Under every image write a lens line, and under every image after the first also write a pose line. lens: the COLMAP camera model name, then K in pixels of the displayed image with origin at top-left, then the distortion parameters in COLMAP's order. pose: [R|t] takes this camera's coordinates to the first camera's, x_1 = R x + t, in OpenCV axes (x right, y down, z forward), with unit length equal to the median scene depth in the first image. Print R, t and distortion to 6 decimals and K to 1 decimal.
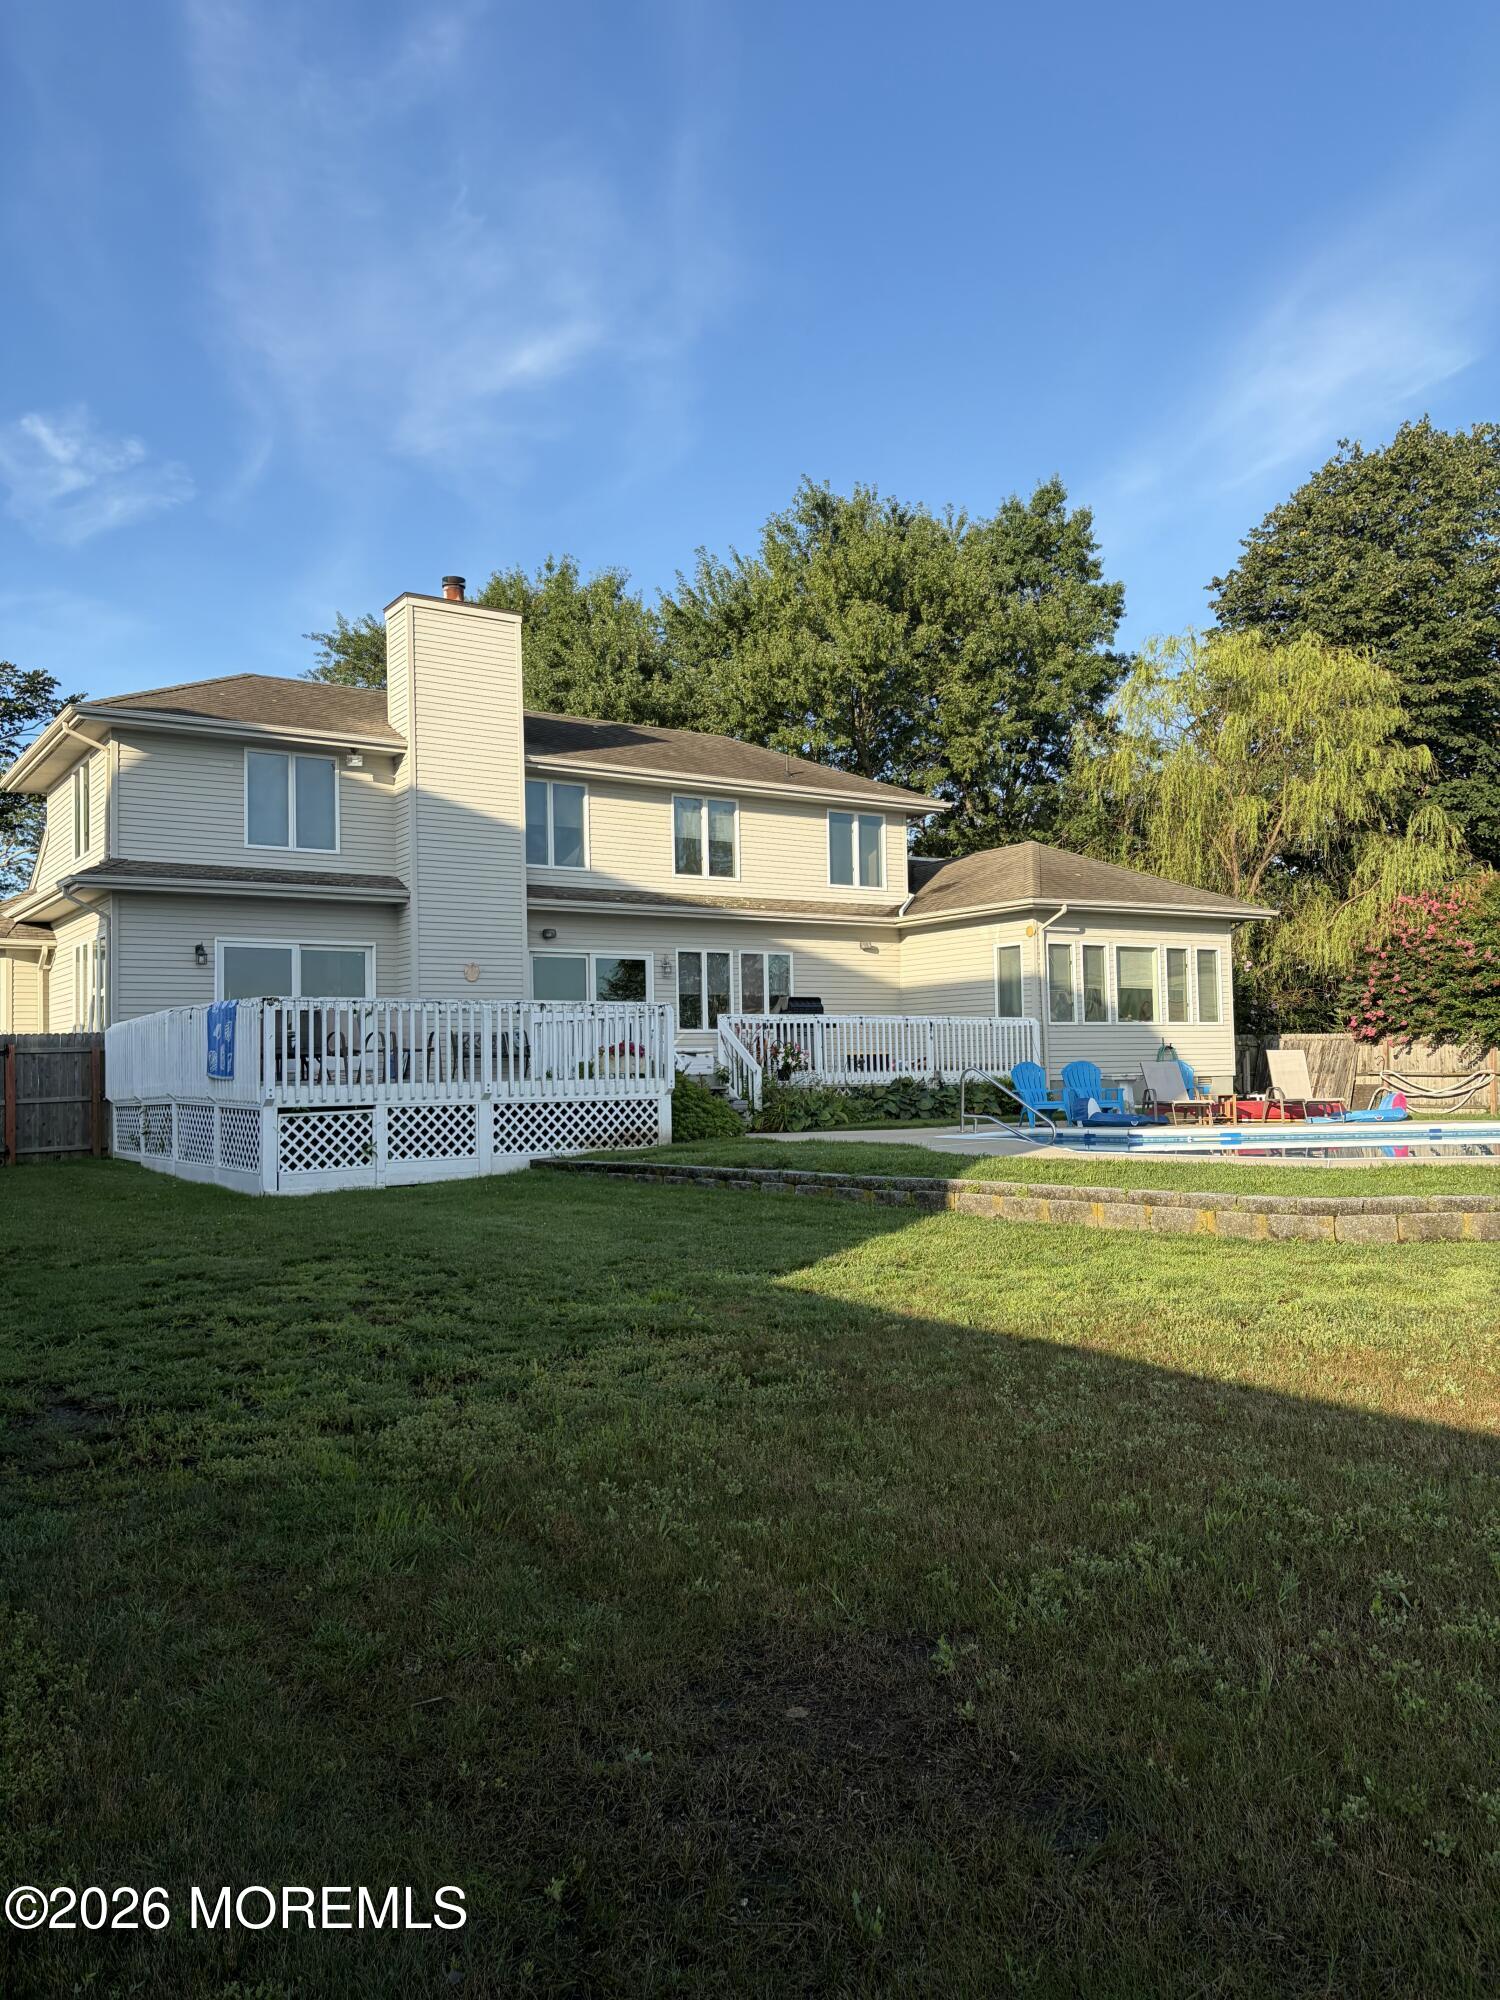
lens RADIAL K [[1506.0, 0, 750.0], [0, 1506.0, 1000.0], [0, 0, 1]] dist [0.023600, -0.008274]
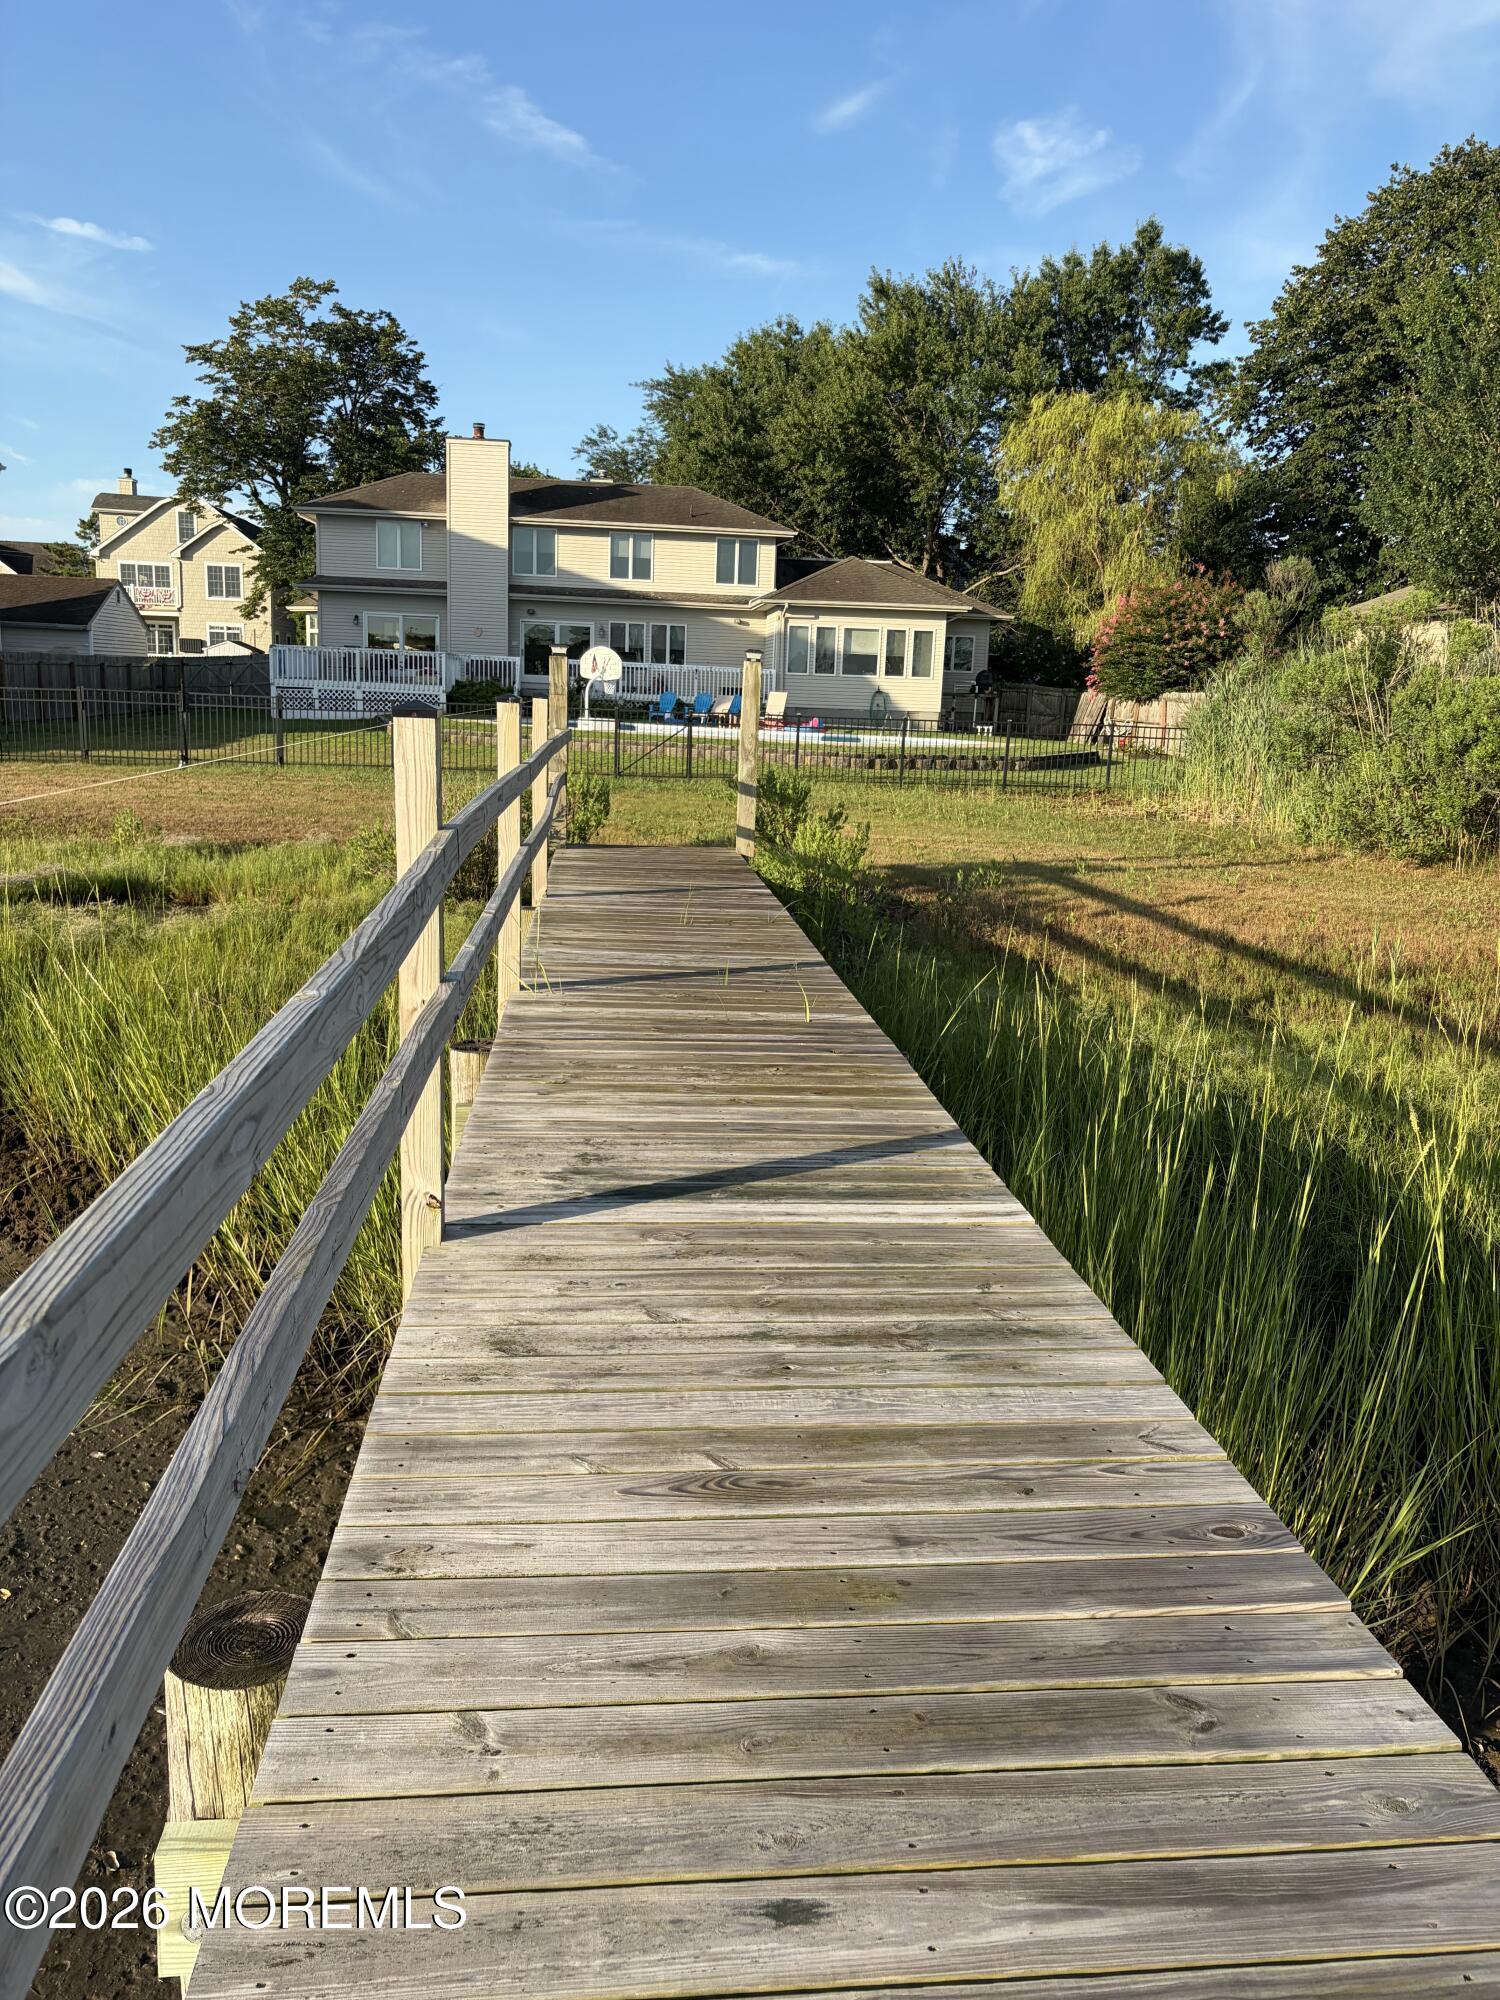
lens RADIAL K [[1506.0, 0, 750.0], [0, 1506.0, 1000.0], [0, 0, 1]] dist [0.023600, -0.008274]
pose [[0.861562, 0.162662, -0.480887, 1.035651], [-0.037602, 0.965121, 0.259088, -0.067317], [0.506259, -0.205138, 0.837628, -0.547810]]
